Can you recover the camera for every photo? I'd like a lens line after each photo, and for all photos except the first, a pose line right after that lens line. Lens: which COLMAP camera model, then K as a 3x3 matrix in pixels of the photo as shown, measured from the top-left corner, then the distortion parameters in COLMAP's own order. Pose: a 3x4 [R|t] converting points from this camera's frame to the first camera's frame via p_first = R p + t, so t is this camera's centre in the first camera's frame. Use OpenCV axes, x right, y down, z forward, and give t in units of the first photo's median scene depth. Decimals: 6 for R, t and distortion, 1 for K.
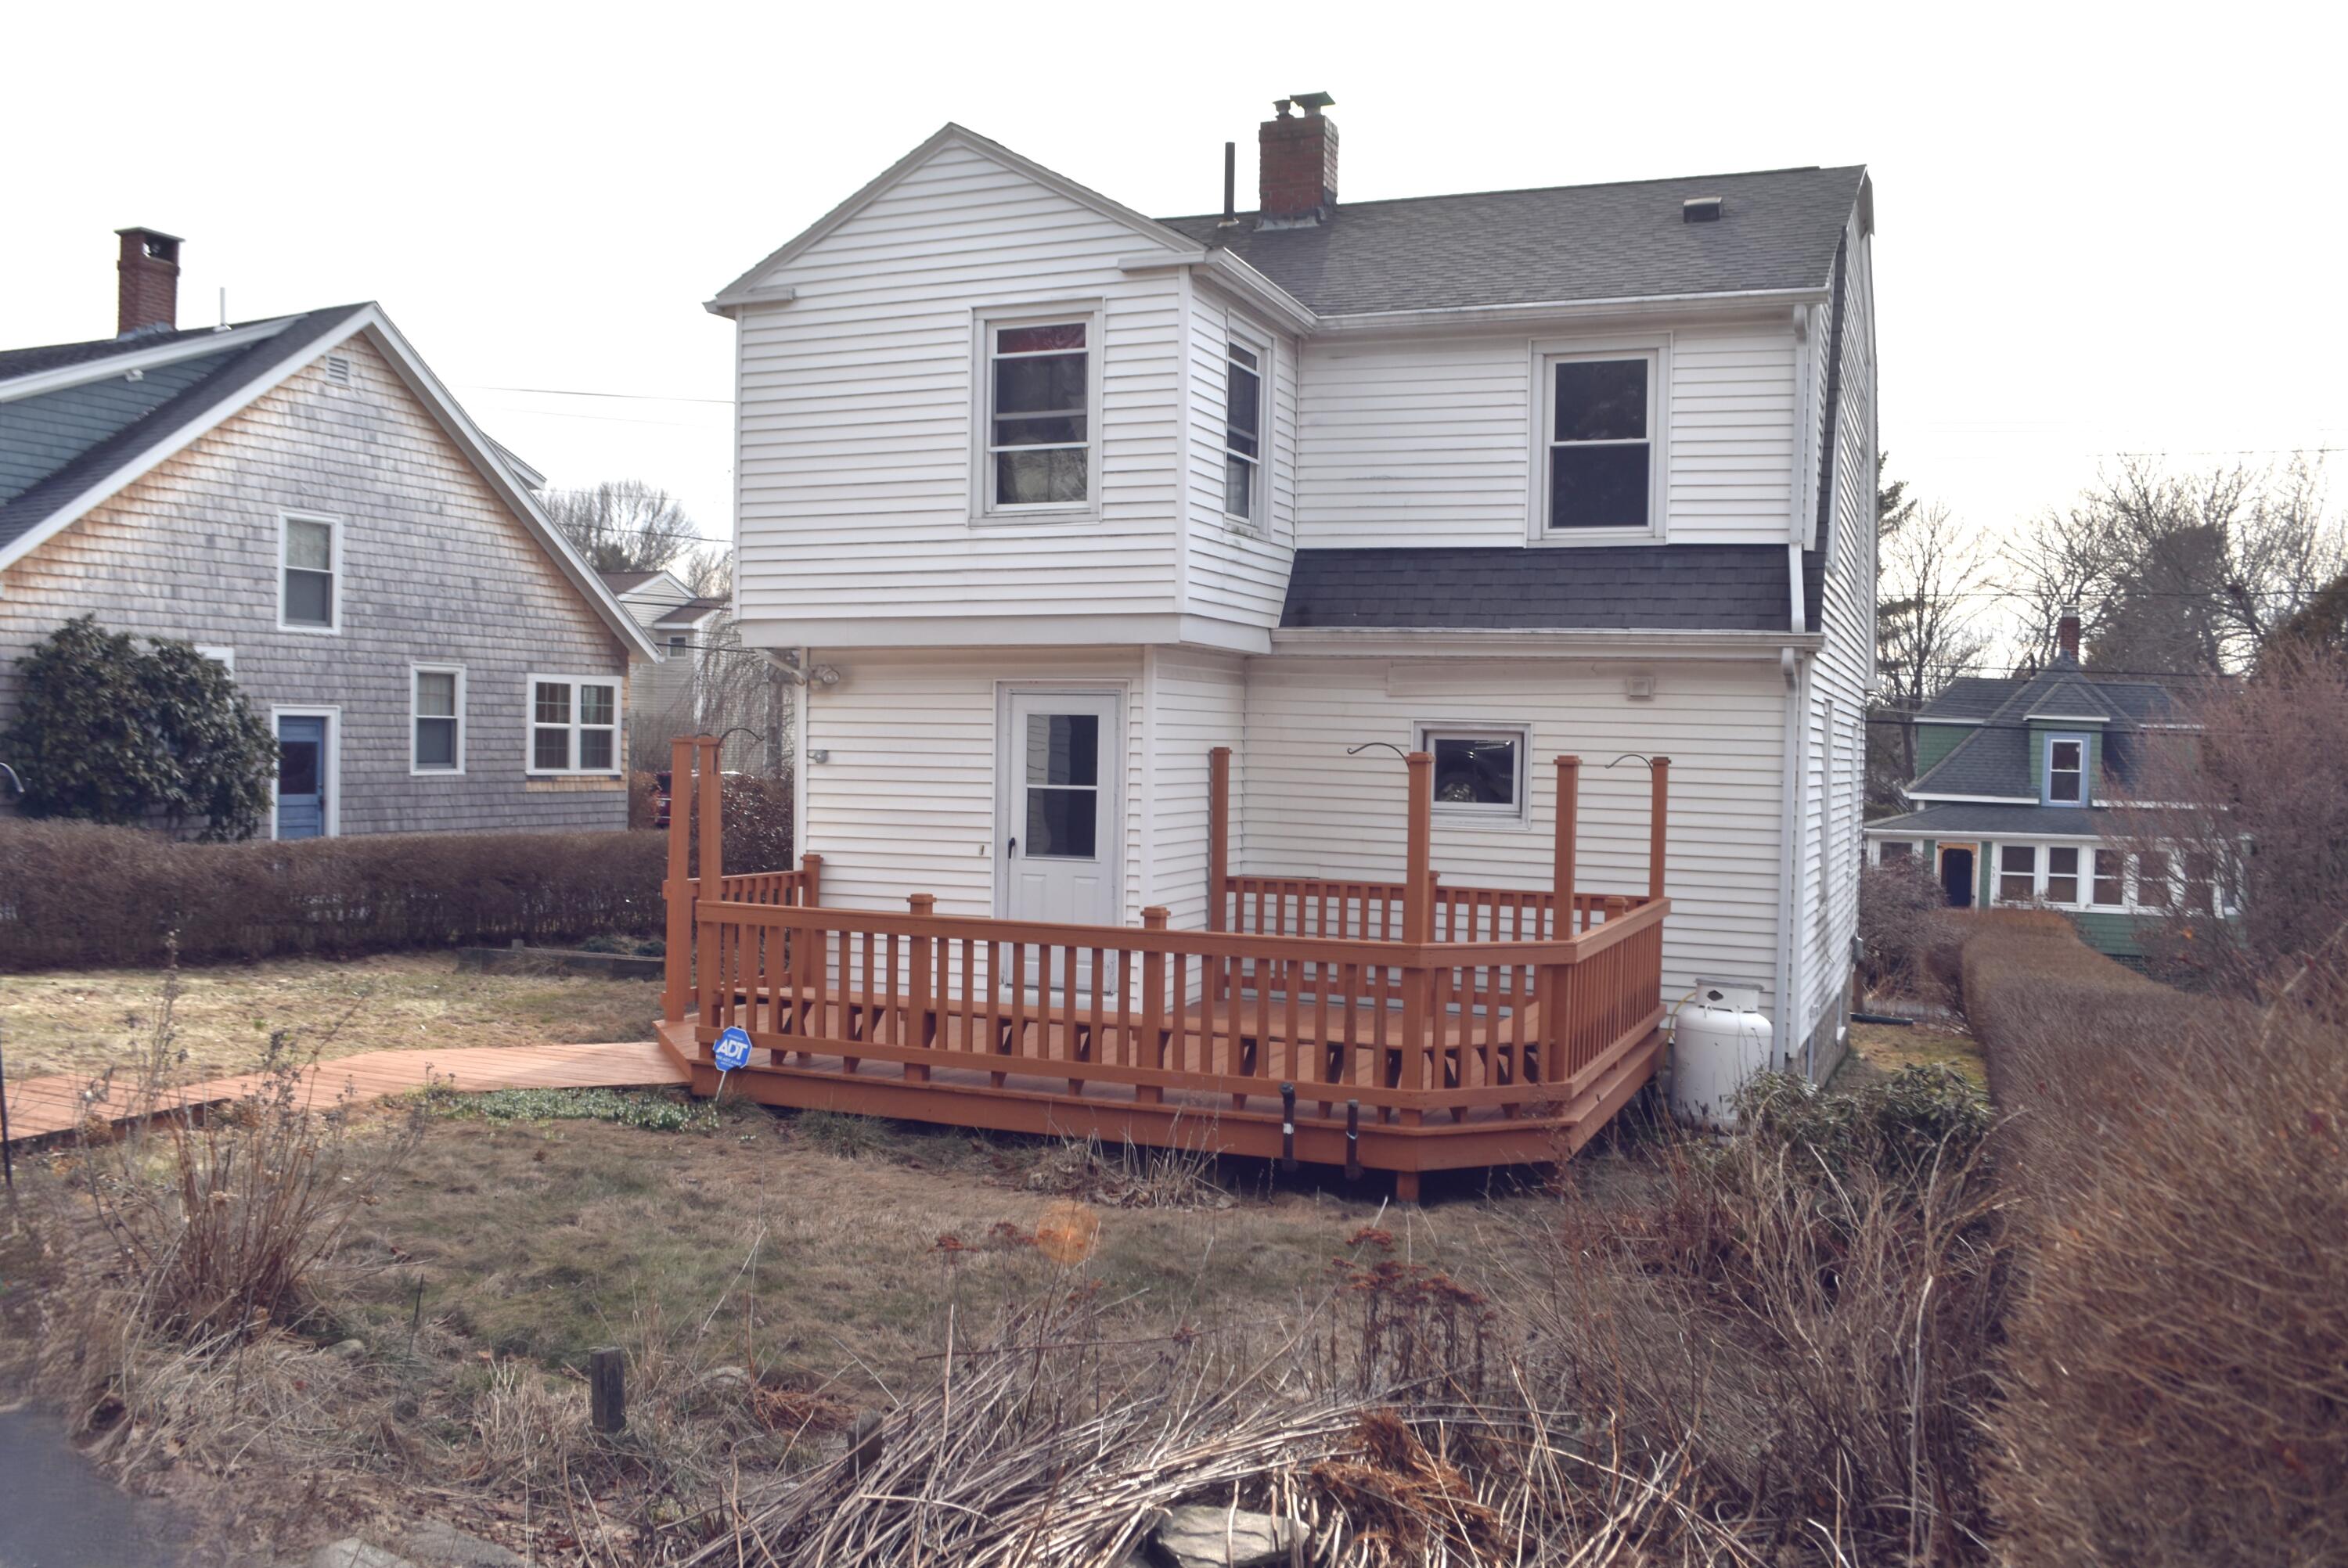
lens RADIAL K [[1943.5, 0, 1180.6], [0, 1943.5, 776.6], [0, 0, 1]] dist [-0.058926, -0.001222]
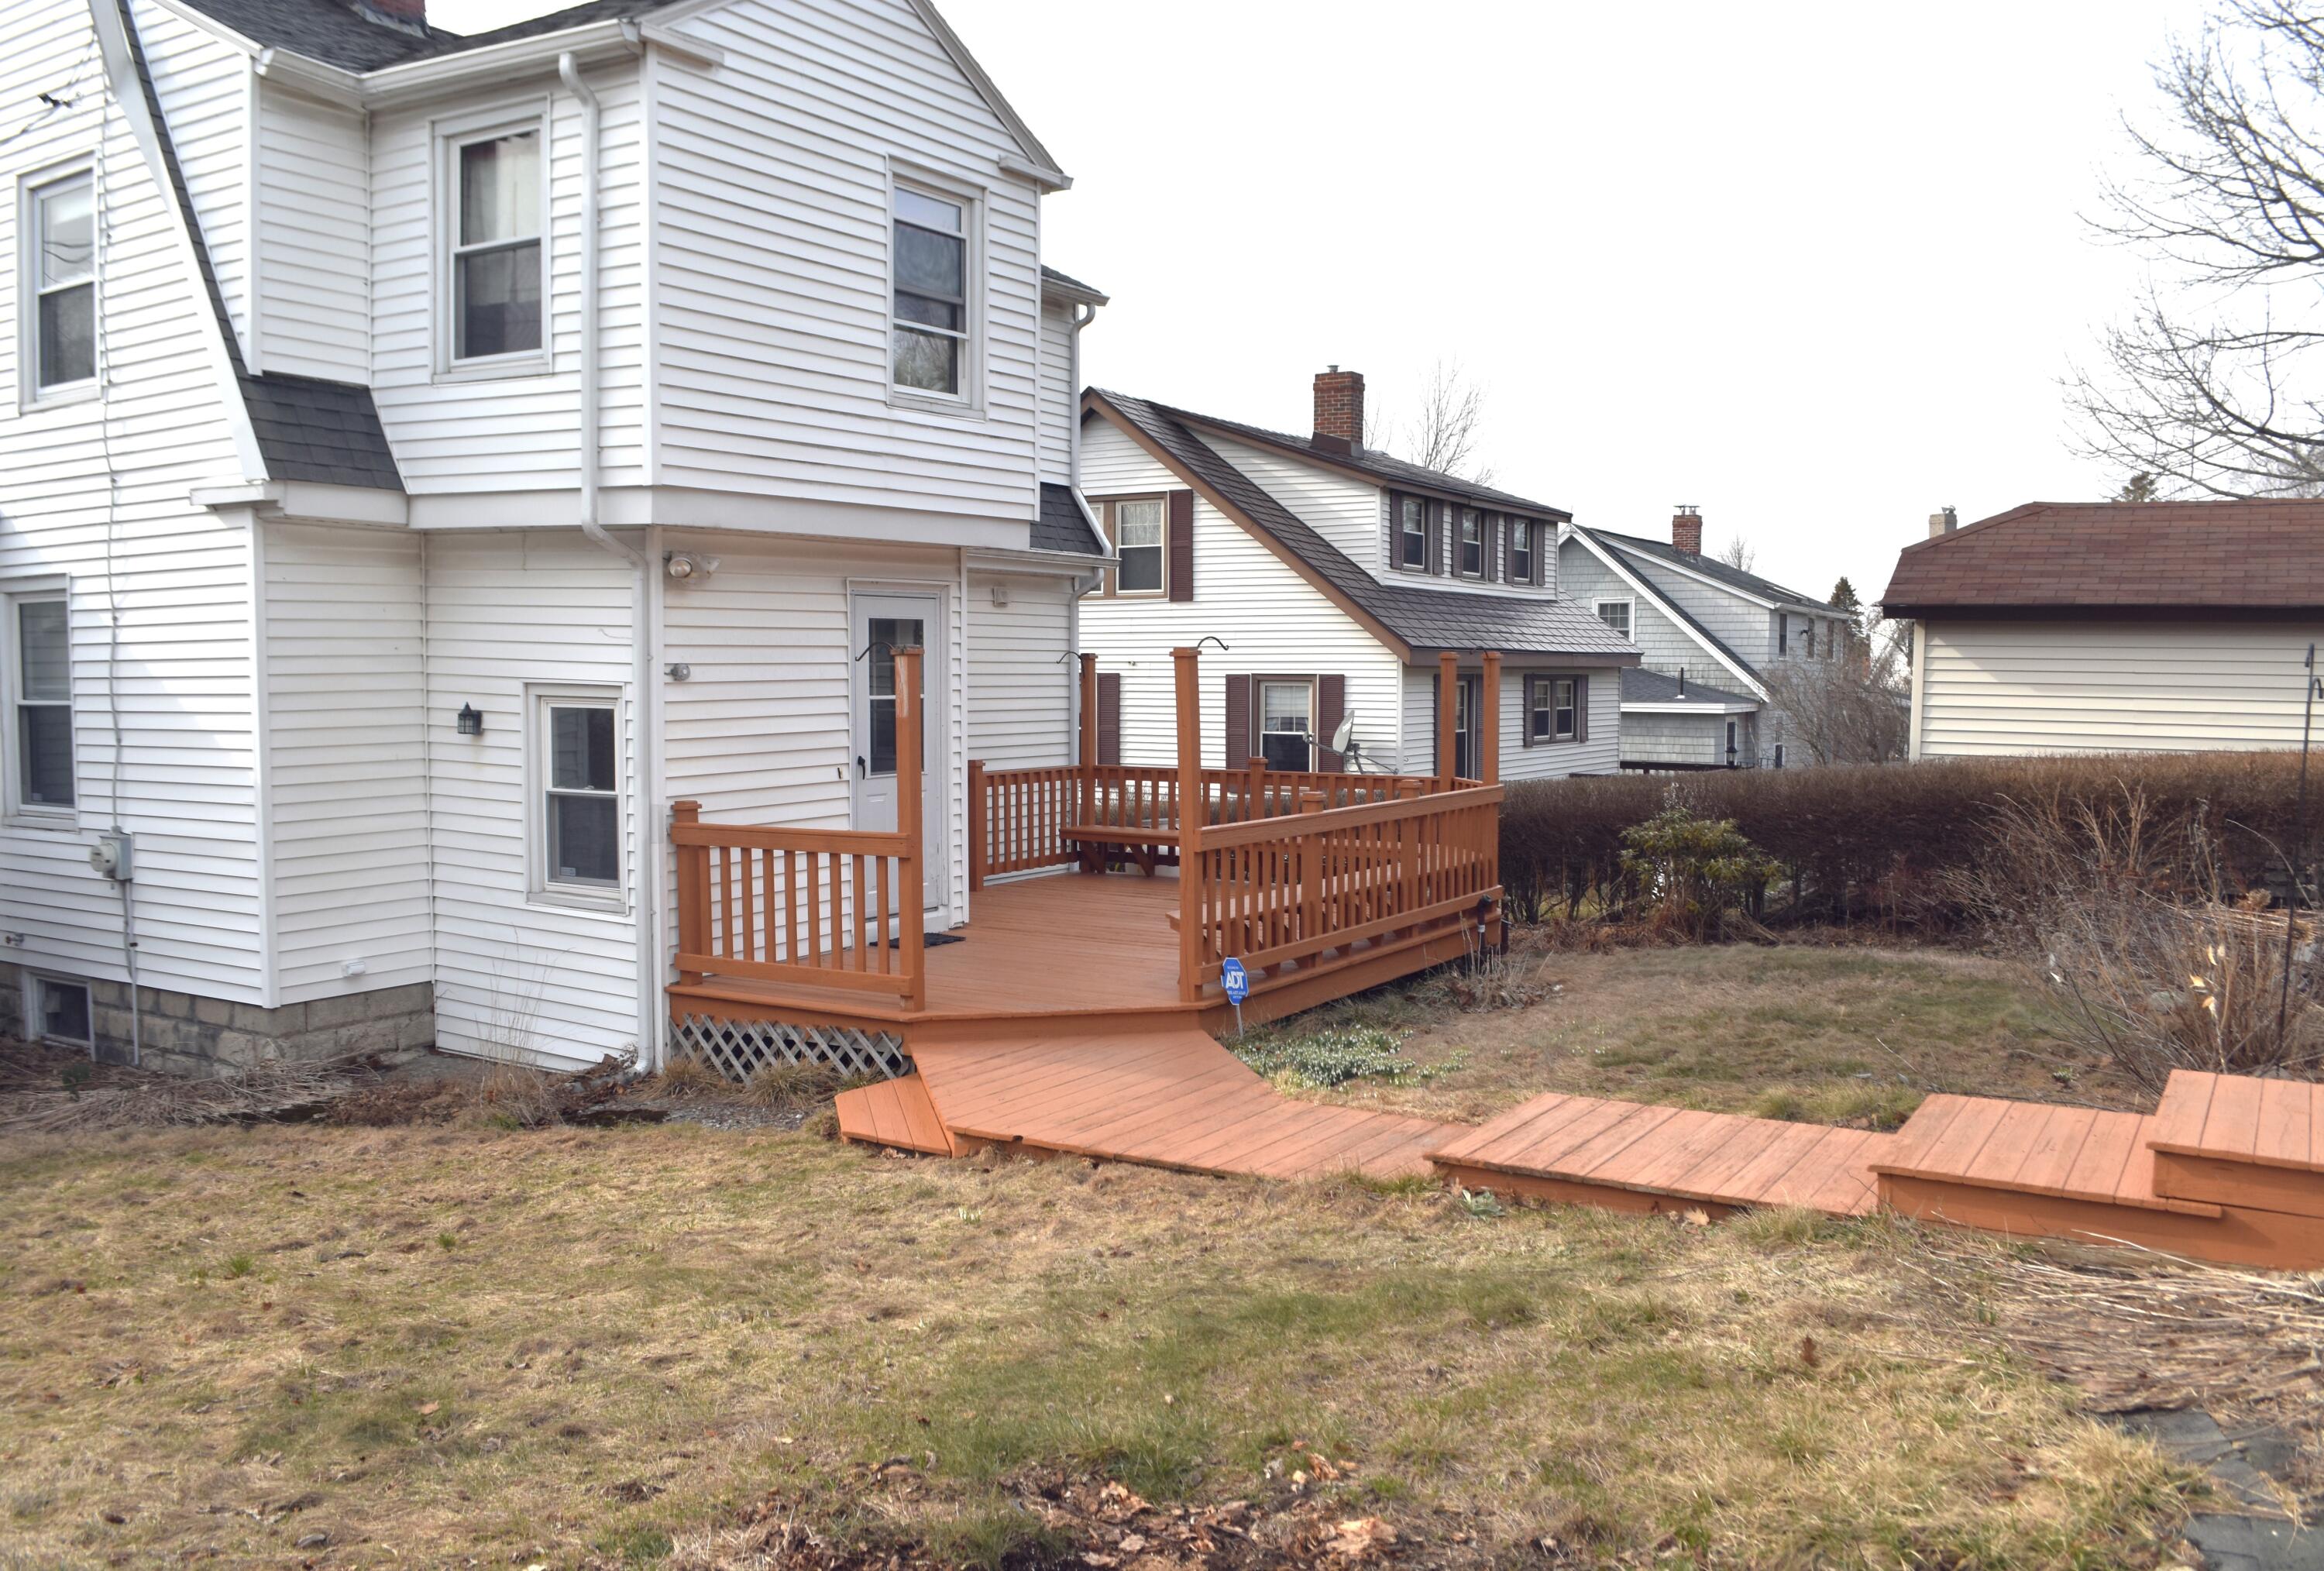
lens RADIAL K [[1885.5, 0, 1160.5], [0, 1885.5, 827.2], [0, 0, 1]] dist [-0.101961, 0.016772]
pose [[0.159086, -0.100915, 0.982094, -0.918116], [0.023893, 0.994864, 0.098357, -0.018184], [-0.986976, 0.007818, 0.160680, 0.723466]]
